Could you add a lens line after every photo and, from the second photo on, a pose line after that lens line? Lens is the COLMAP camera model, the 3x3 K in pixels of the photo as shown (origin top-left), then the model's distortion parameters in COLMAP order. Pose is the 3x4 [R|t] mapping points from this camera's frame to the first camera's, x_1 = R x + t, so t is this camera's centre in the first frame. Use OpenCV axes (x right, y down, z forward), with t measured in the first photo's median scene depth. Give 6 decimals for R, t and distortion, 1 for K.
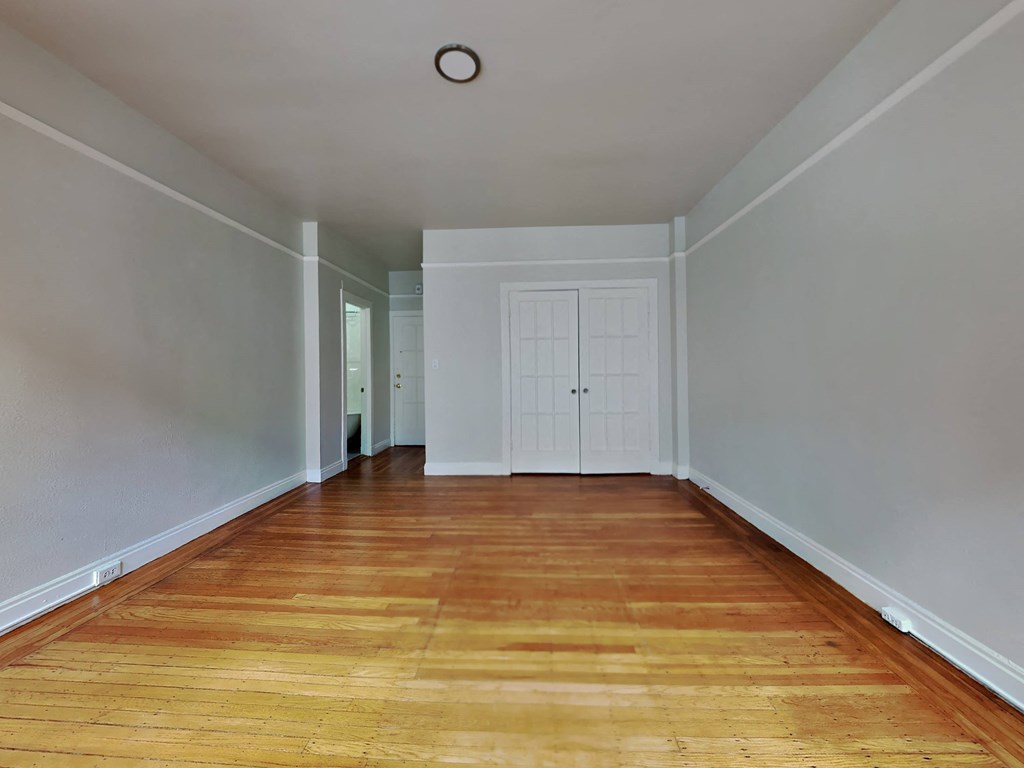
lens RADIAL K [[479.8, 0, 512.0], [0, 479.8, 384.0], [0, 0, 1]] dist [-0.000046, -0.000082]
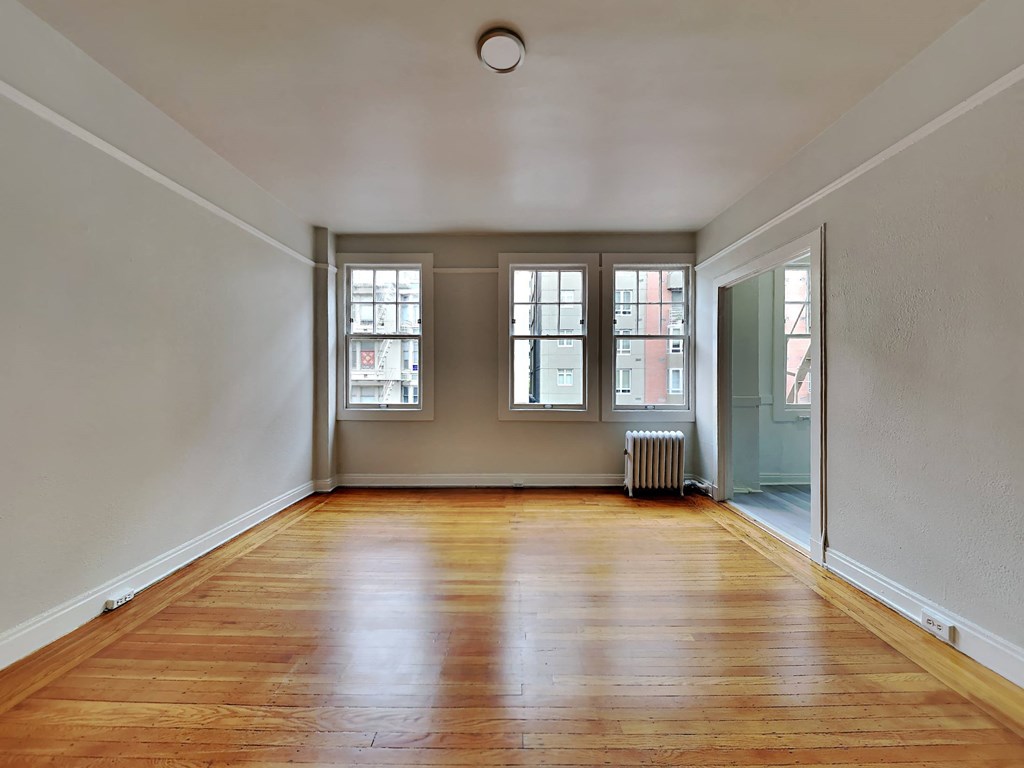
lens RADIAL K [[479.8, 0, 512.0], [0, 479.8, 384.0], [0, 0, 1]] dist [-0.000046, -0.000082]
pose [[-0.999186, 0.006873, -0.039762, -0.097630], [0.005387, 0.999287, 0.037368, -0.060633], [0.039991, 0.037123, -0.998510, 2.019146]]
